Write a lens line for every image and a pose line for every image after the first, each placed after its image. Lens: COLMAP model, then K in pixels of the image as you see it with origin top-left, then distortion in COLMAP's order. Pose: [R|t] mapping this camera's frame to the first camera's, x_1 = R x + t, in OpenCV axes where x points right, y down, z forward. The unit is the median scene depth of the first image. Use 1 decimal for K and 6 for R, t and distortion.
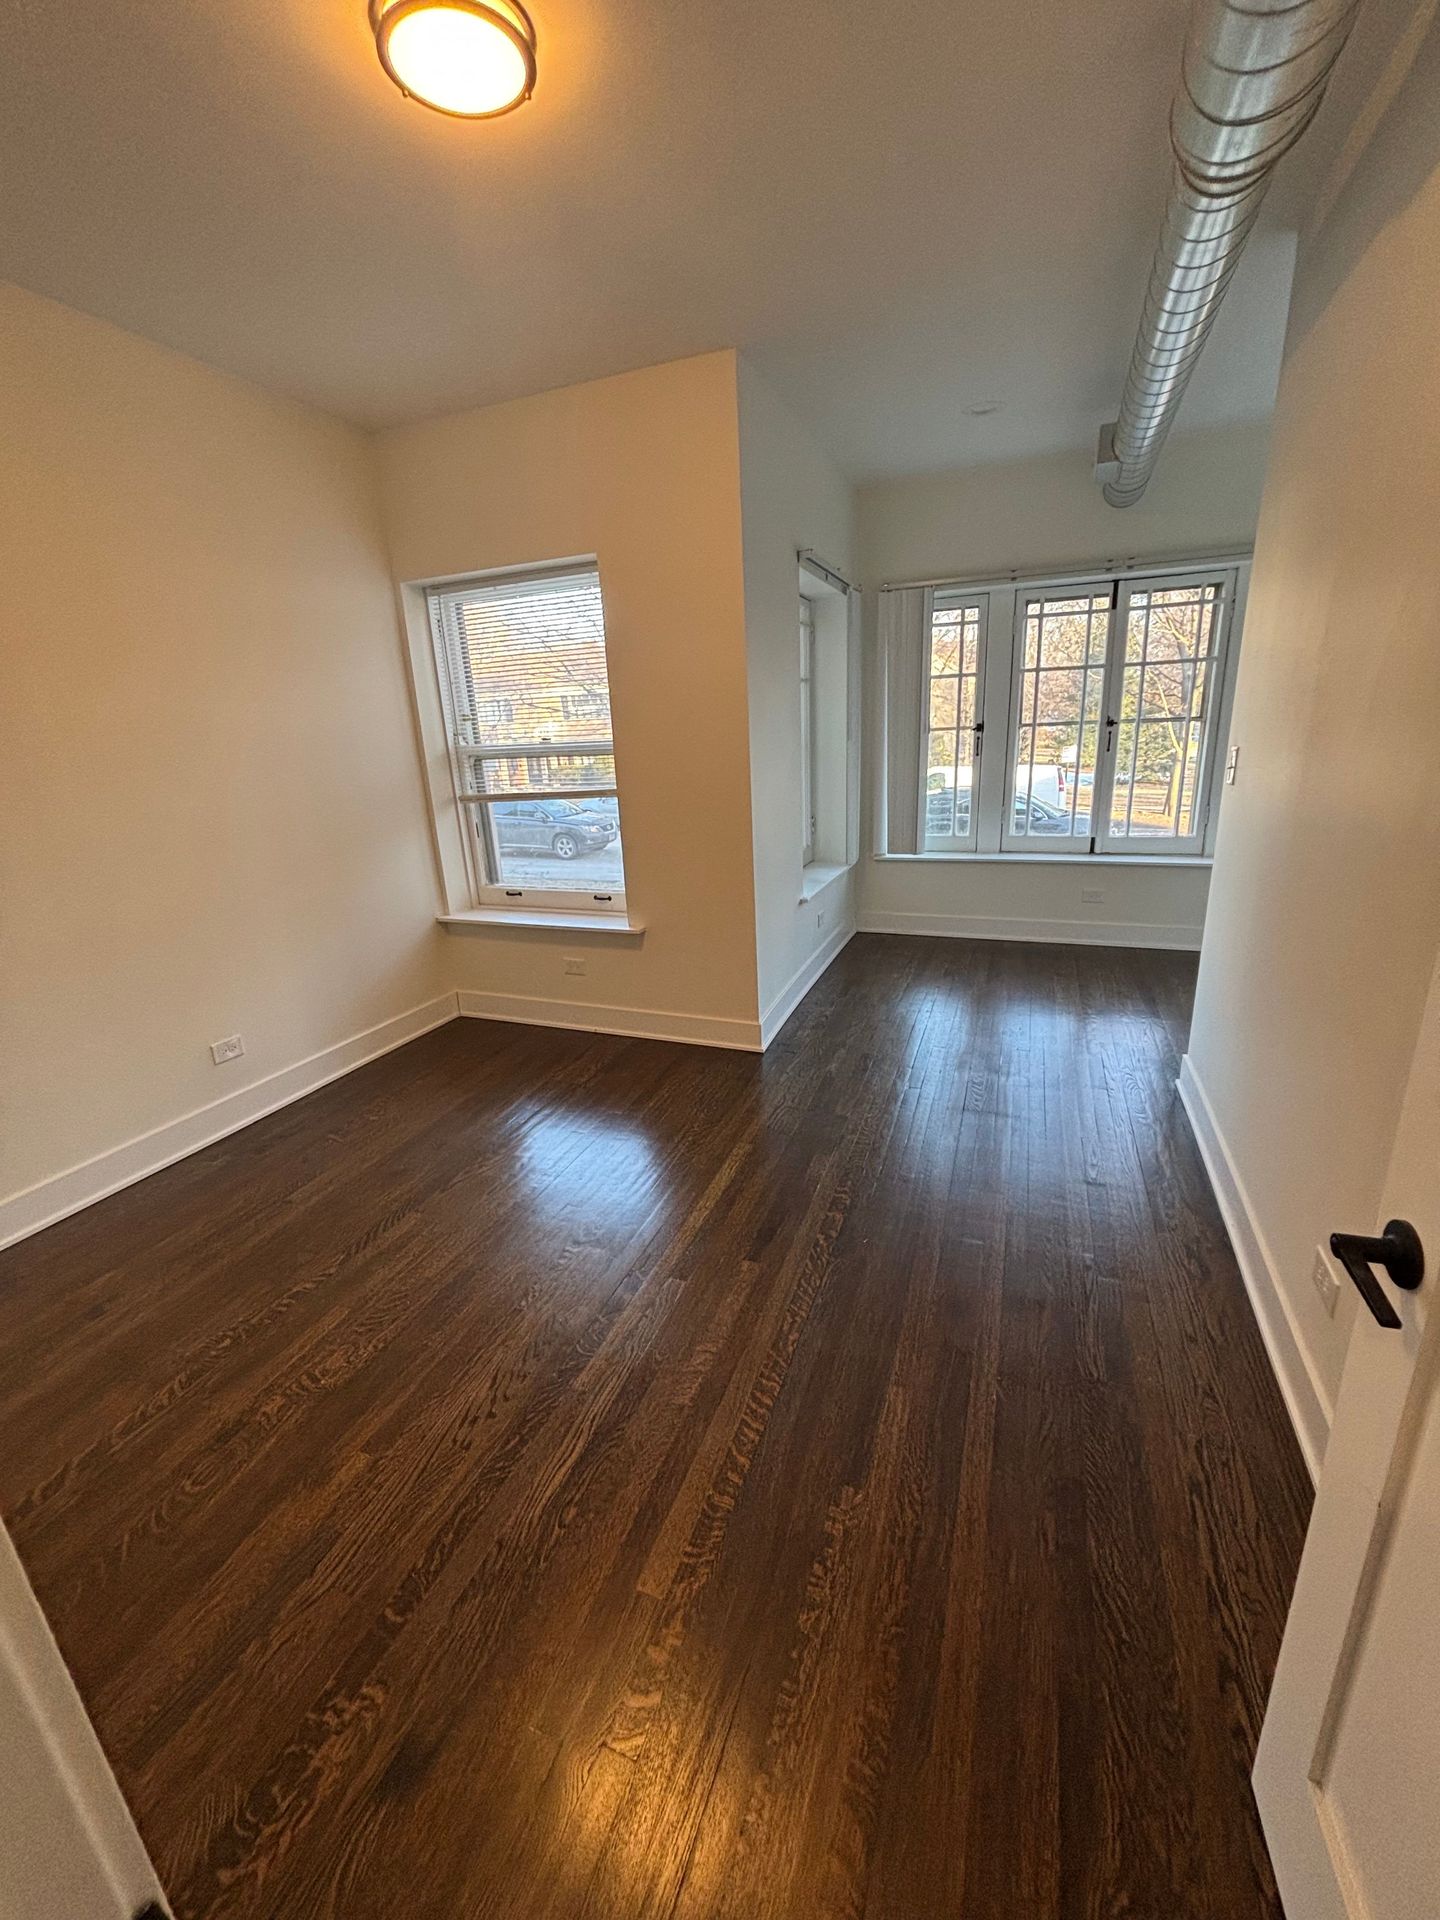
lens RADIAL K [[770.7, 0, 720.0], [0, 770.7, 960.0], [0, 0, 1]] dist [-0.020570, 0.000003]
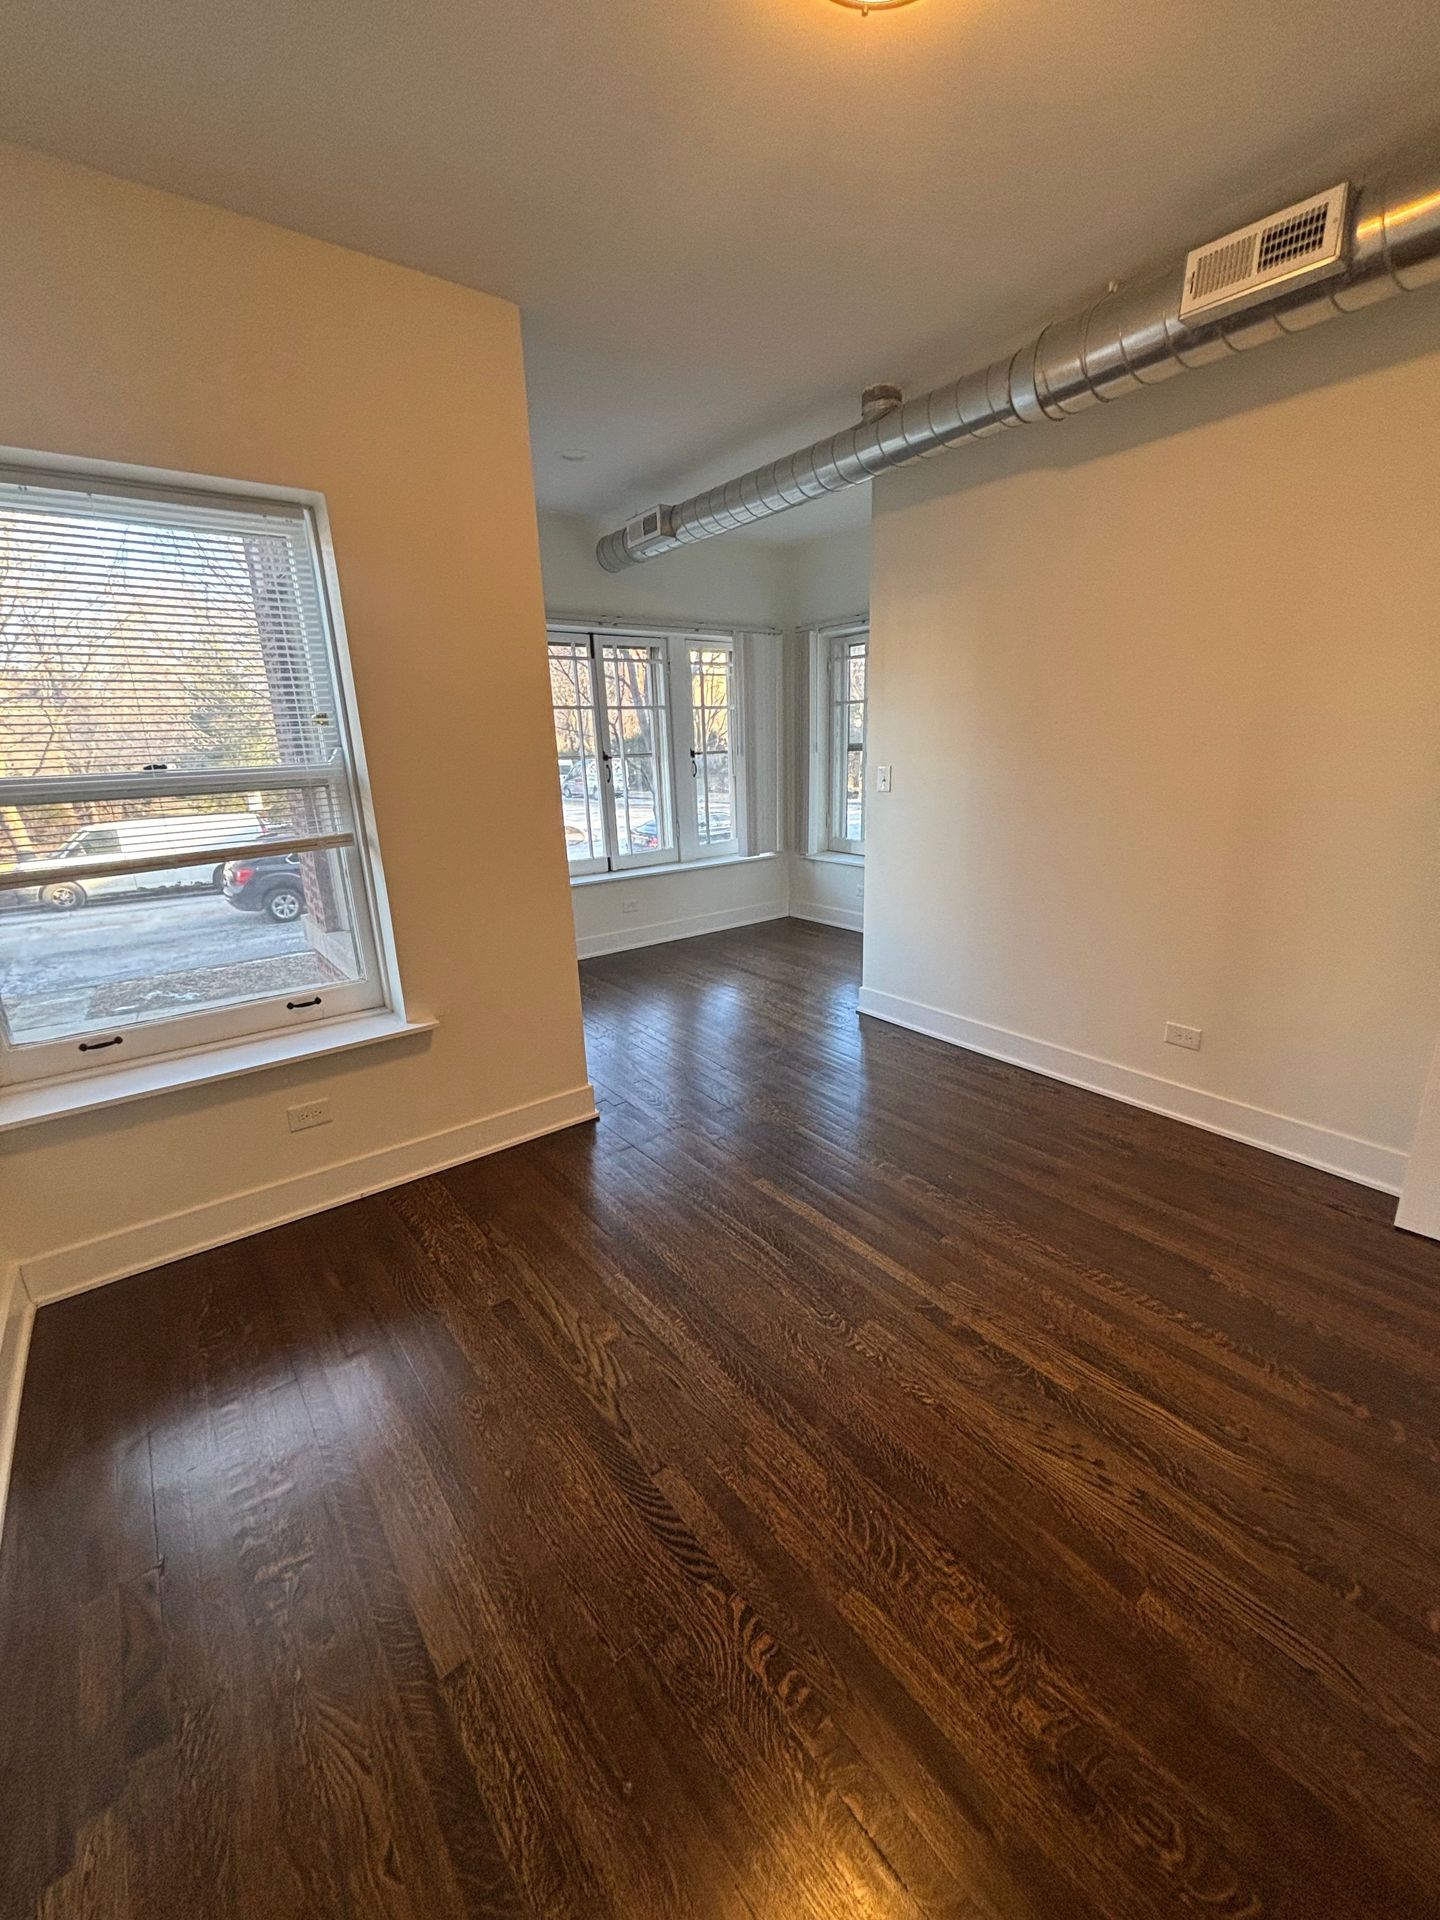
lens RADIAL K [[774.2, 0, 720.0], [0, 774.2, 960.0], [0, 0, 1]] dist [0.028817, -0.013546]
pose [[0.512111, -0.205663, 0.833933, -0.585165], [0.253833, 0.963782, 0.081809, -0.091414], [-0.820555, 0.169785, 0.545768, 0.366902]]
